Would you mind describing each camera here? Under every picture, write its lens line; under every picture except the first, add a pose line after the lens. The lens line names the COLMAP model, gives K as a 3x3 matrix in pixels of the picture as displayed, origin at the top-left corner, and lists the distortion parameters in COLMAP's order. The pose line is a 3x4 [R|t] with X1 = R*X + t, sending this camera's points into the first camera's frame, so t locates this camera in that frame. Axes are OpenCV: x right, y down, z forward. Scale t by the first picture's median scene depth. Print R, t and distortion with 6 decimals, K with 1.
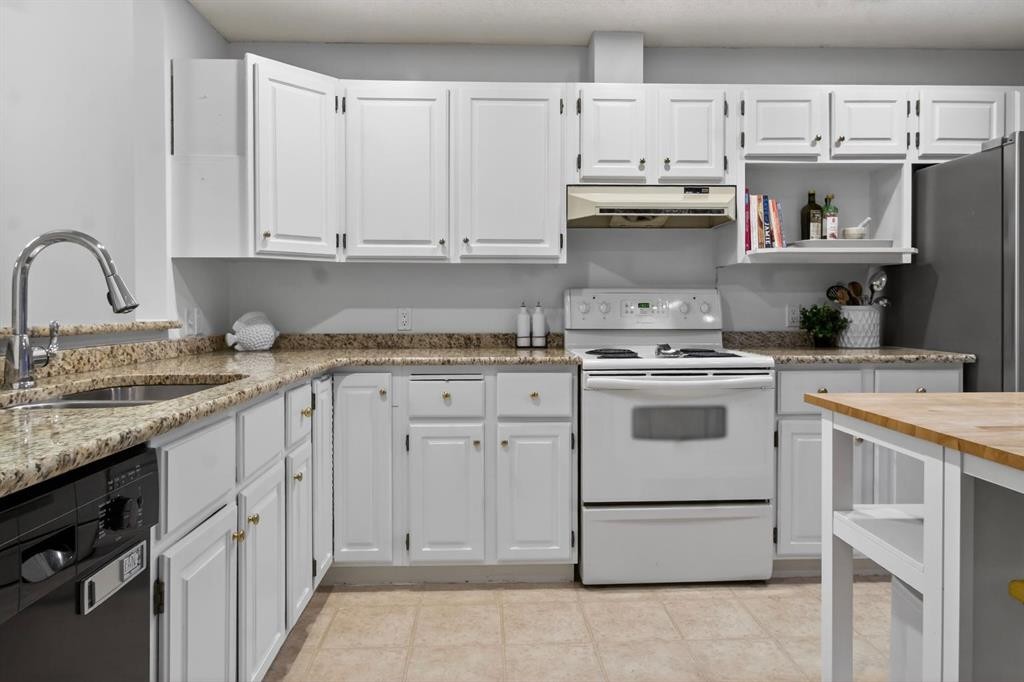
lens RADIAL K [[658.4, 0, 511.9], [0, 658.4, 313.6], [0, 0, 1]] dist [0.016687, -0.001792]
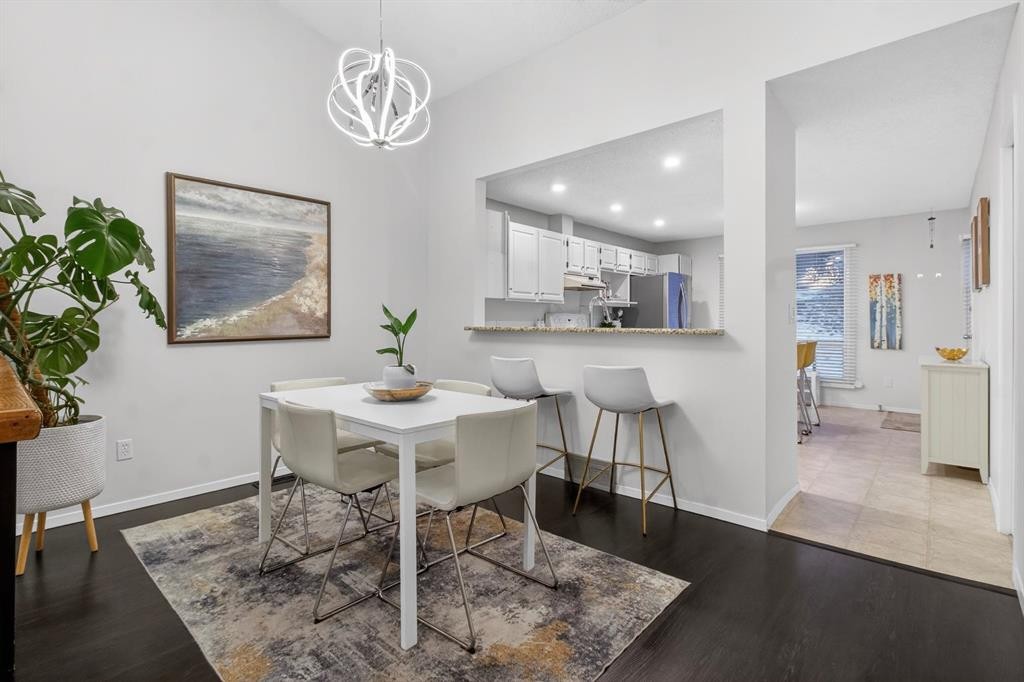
lens RADIAL K [[502.8, 0, 487.0], [0, 502.8, 317.2], [0, 0, 1]] dist [-0.000413, -0.000351]
pose [[0.701218, 0.006873, 0.712914, -1.567873], [0.003188, 0.999913, -0.012775, -0.000443], [-0.712940, 0.011231, 0.701135, -0.168511]]
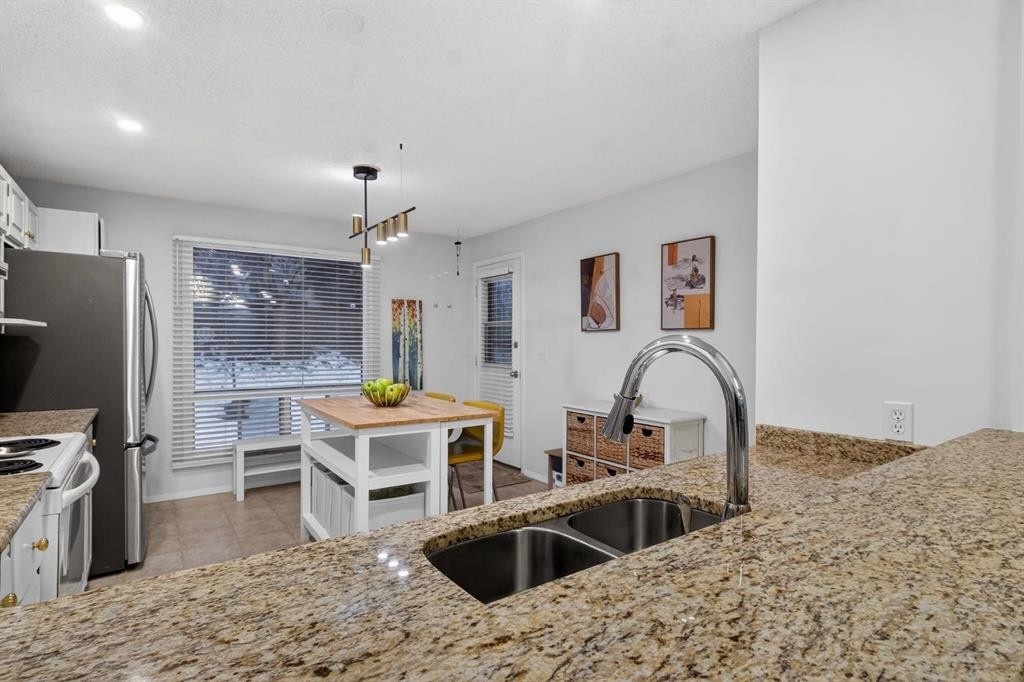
lens RADIAL K [[508.5, 0, 517.6], [0, 508.5, 344.5], [0, 0, 1]] dist [0.001724, -0.003513]
pose [[-0.542447, -0.006720, 0.840063, -0.560580], [0.005257, 0.999921, 0.011394, -0.066481], [-0.840074, 0.010597, -0.542369, 0.771496]]
